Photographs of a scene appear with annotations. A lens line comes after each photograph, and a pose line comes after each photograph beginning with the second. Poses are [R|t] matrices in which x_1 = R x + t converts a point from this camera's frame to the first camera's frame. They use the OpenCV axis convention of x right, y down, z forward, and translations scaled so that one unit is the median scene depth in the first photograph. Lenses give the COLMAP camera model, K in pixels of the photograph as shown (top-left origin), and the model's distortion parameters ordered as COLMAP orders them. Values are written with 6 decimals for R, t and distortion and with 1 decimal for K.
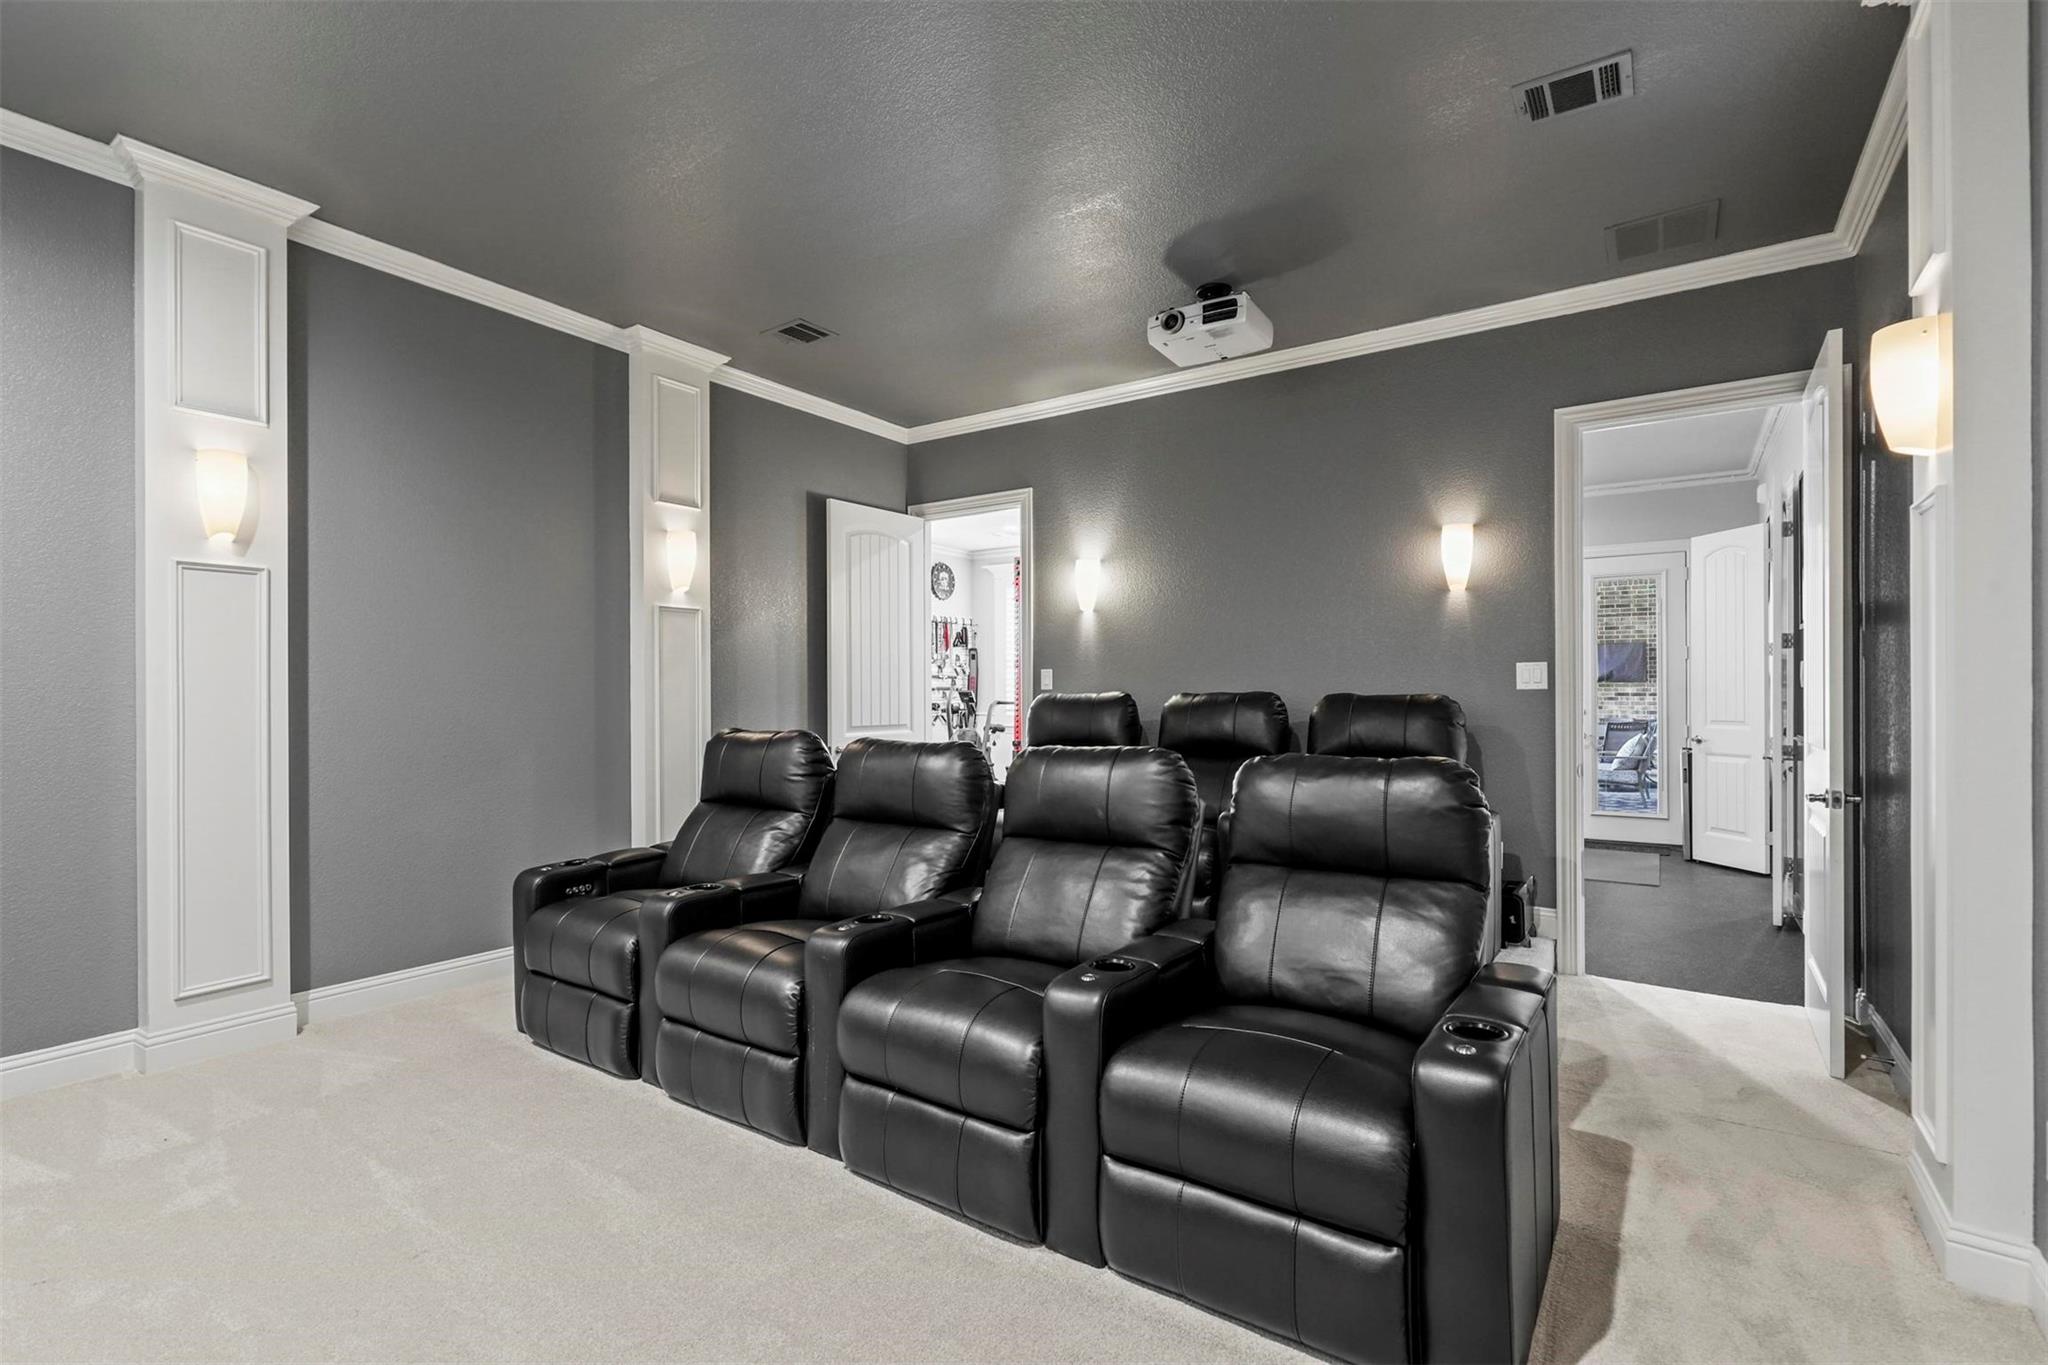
lens RADIAL K [[954.7, 0, 1024.0], [0, 954.7, 693.2], [0, 0, 1]] dist [0.001869, 0.000200]
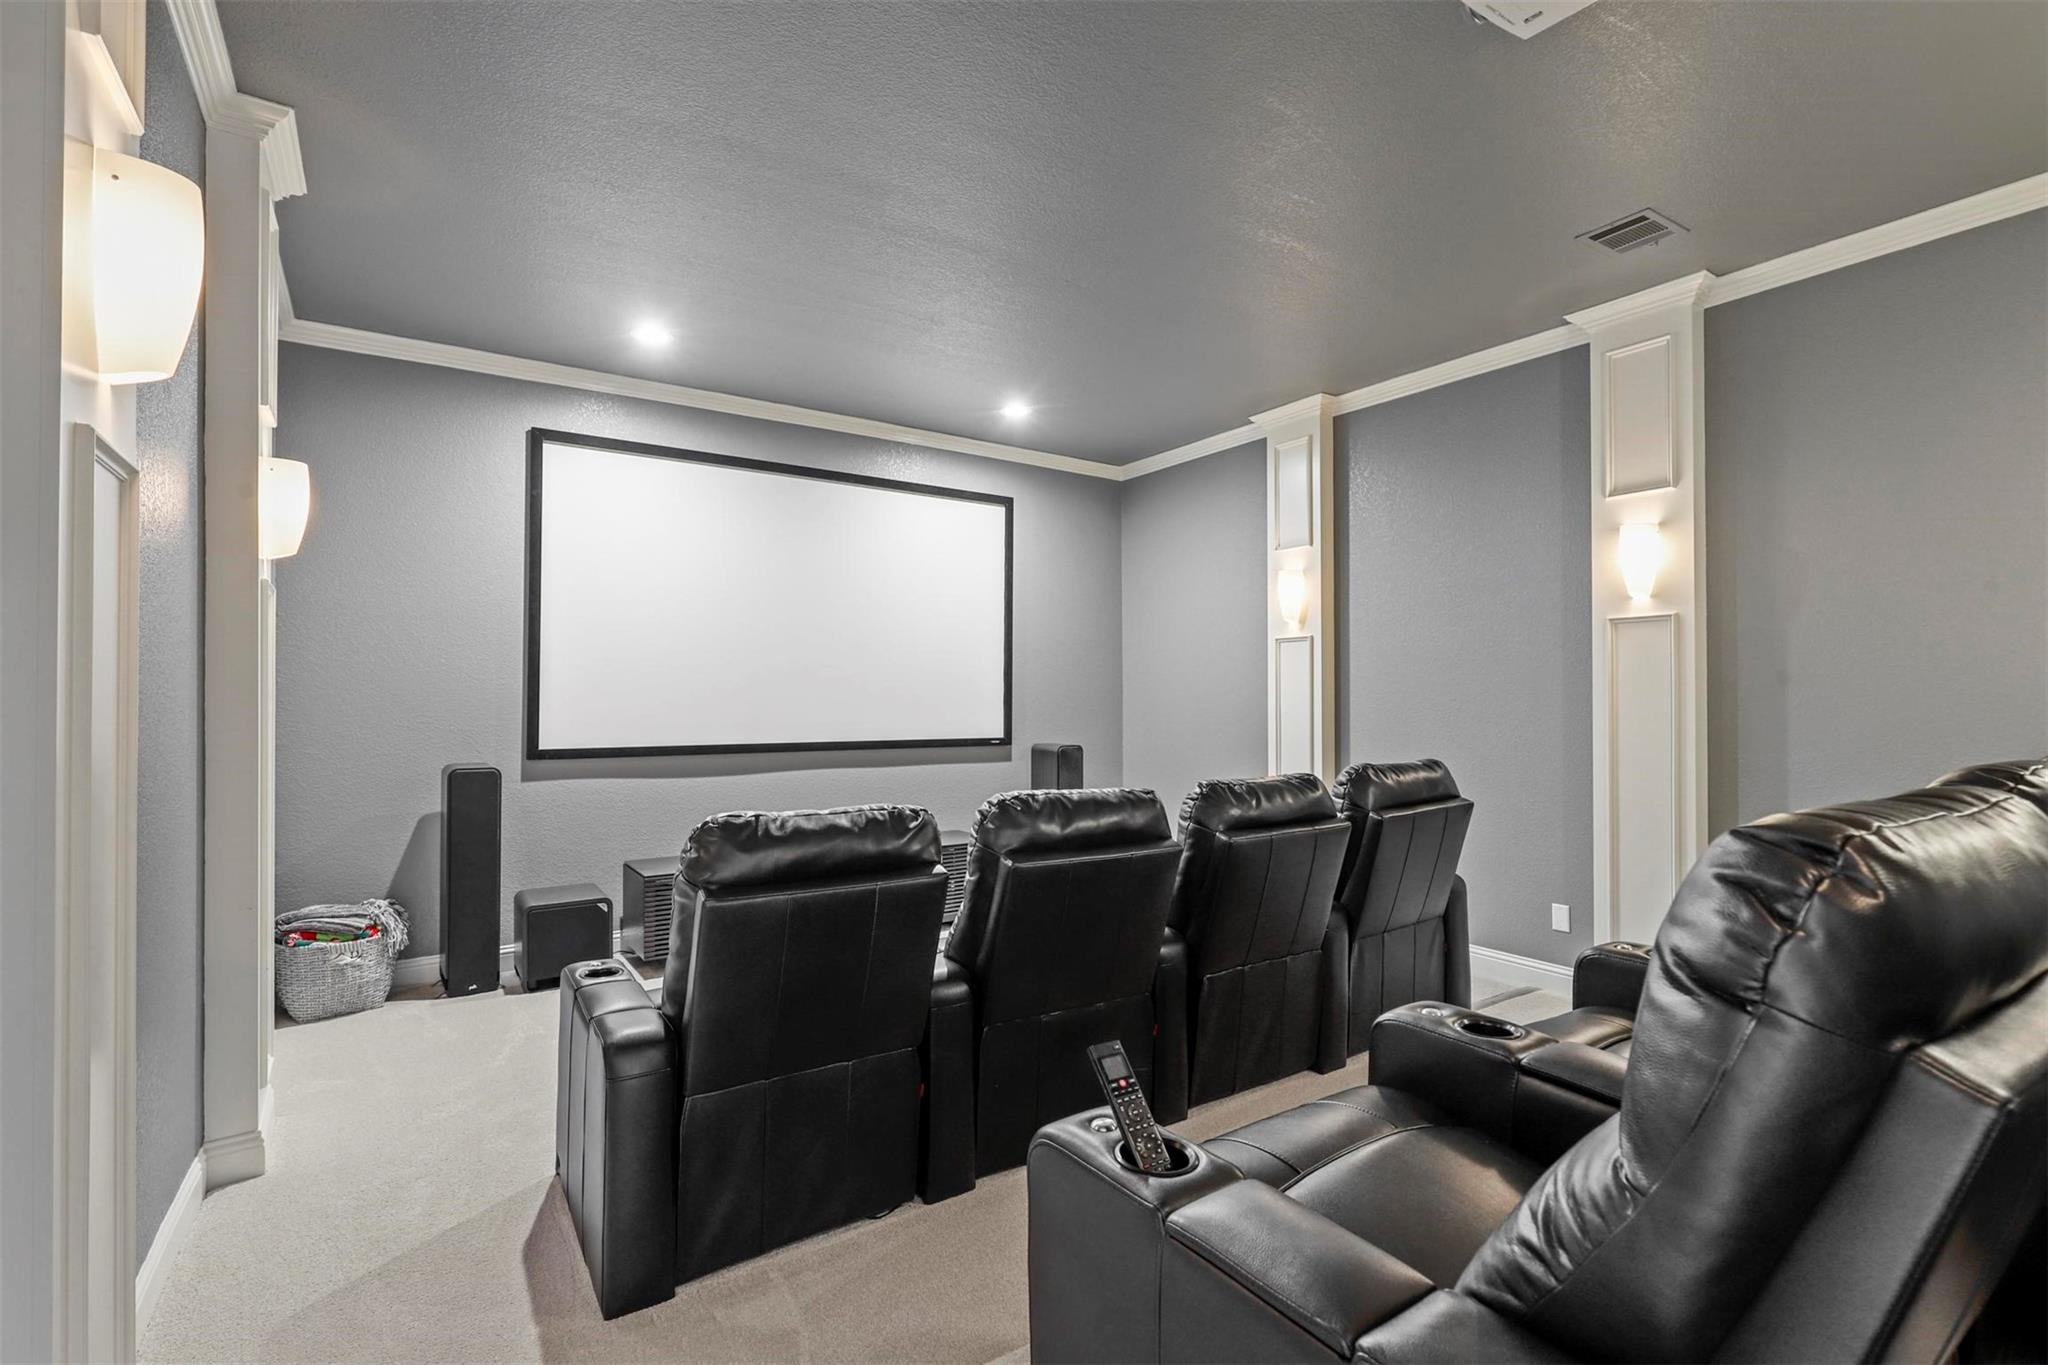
lens RADIAL K [[931.4, 0, 1023.6], [0, 931.4, 698.5], [0, 0, 1]] dist [0.000710, 0.000119]
pose [[-0.372664, 0.001822, -0.927965, 0.578227], [0.001669, 0.999998, 0.001293, -0.021763], [0.927965, -0.001067, -0.372666, 0.803934]]
